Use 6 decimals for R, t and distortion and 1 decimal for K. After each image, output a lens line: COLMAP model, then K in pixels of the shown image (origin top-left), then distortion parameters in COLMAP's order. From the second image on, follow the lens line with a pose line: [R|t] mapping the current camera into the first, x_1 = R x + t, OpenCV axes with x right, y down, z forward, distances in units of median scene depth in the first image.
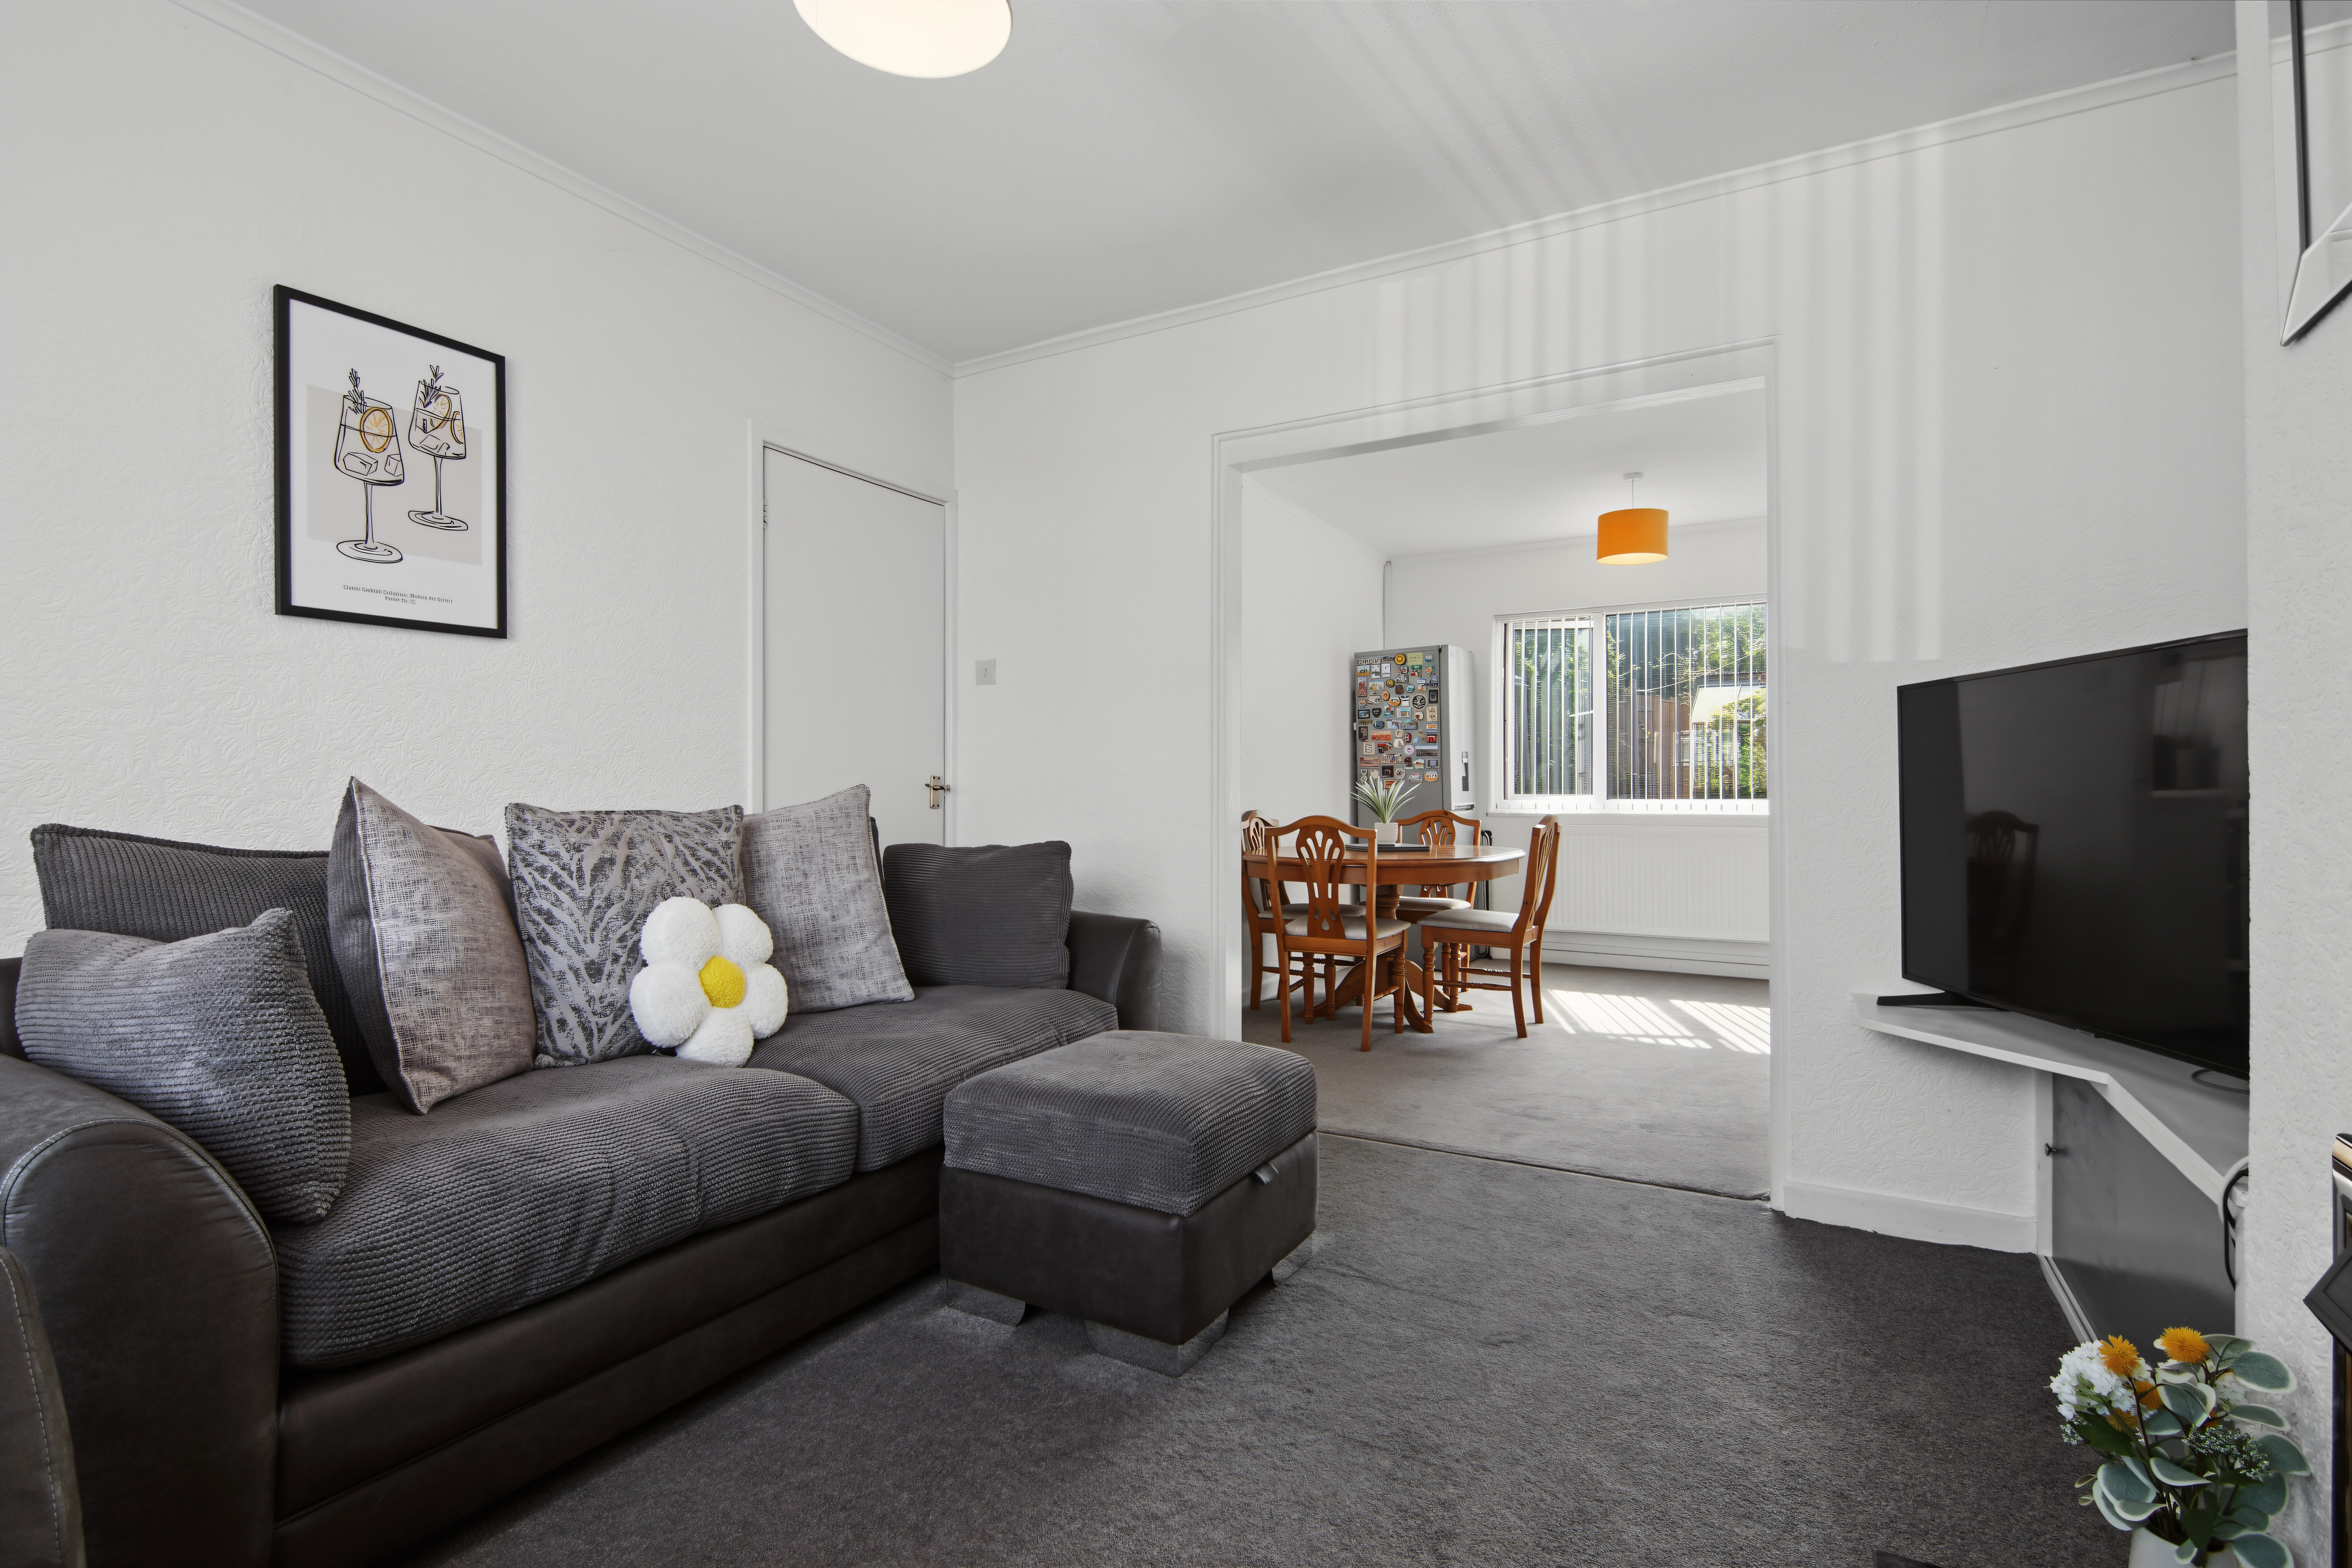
lens RADIAL K [[1147.3, 0, 1176.0], [0, 1147.3, 784.0], [0, 0, 1]] dist [0.012845, -0.000423]
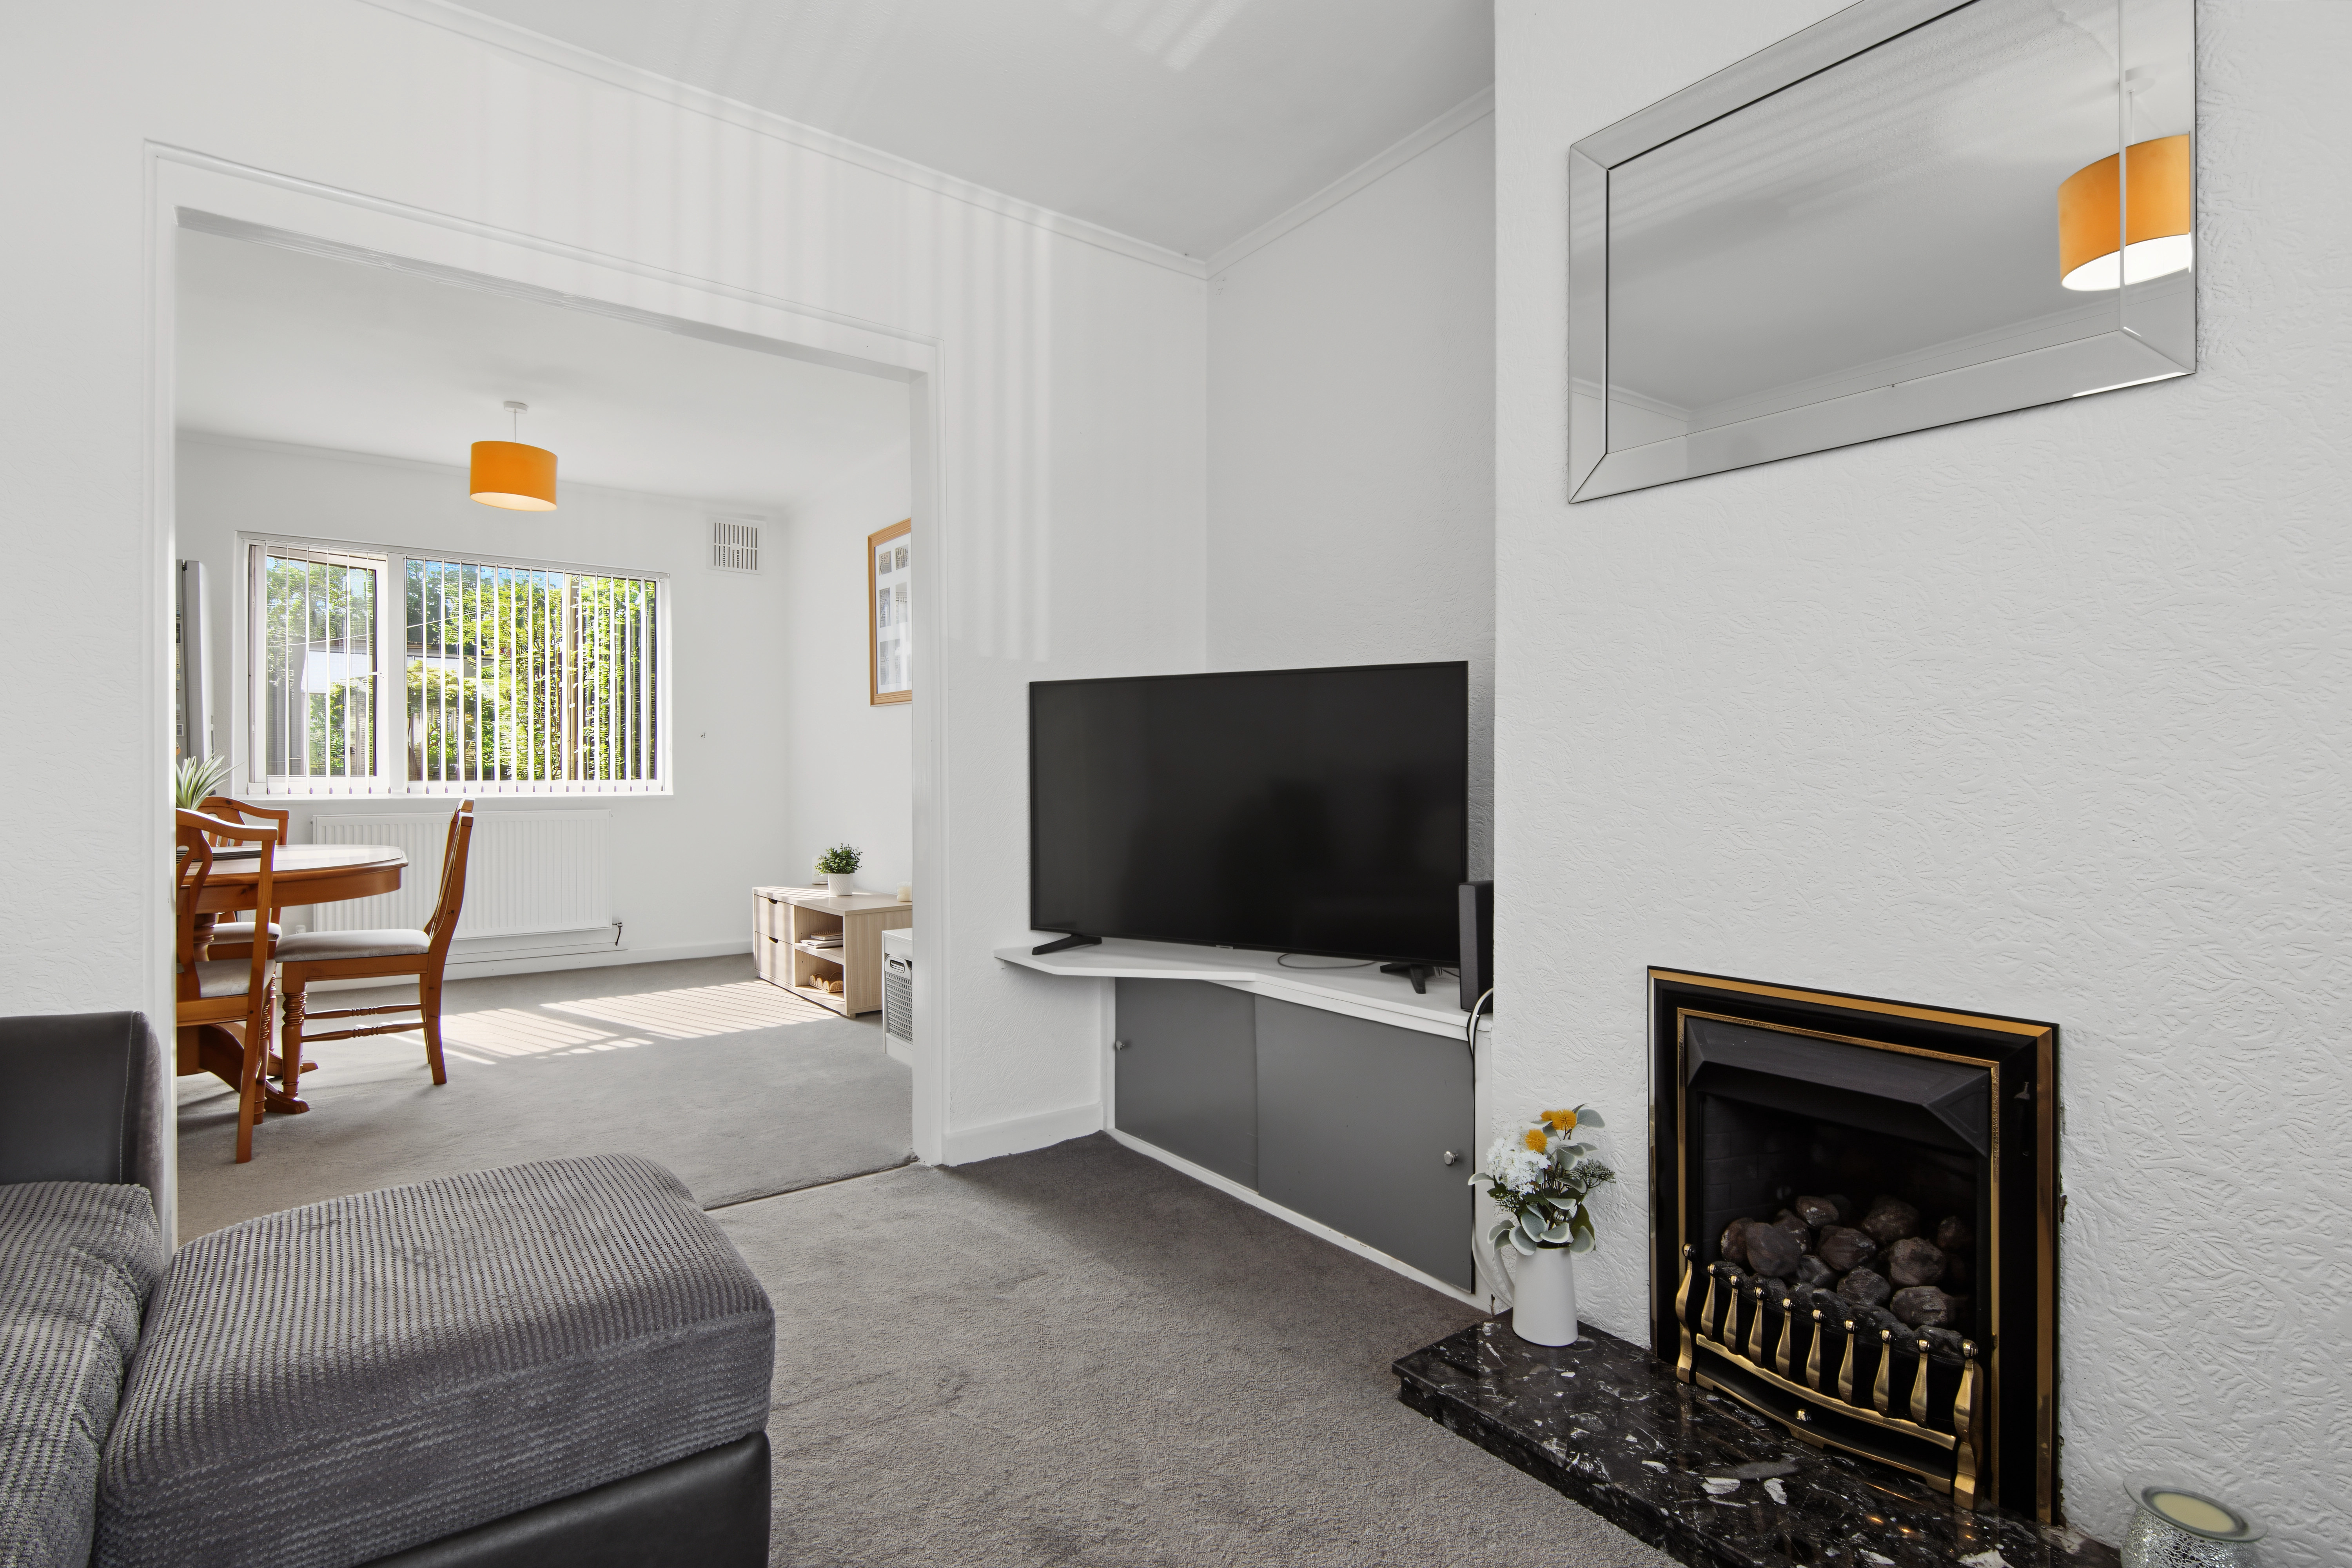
lens RADIAL K [[1131.9, 0, 1177.9], [0, 1131.9, 774.3], [0, 0, 1]] dist [0.026176, 0.000073]
pose [[0.424221, -0.007253, 0.905530, -0.329634], [-0.003501, 0.999947, 0.009649, -0.002268], [-0.905552, -0.007264, 0.424173, 0.352260]]
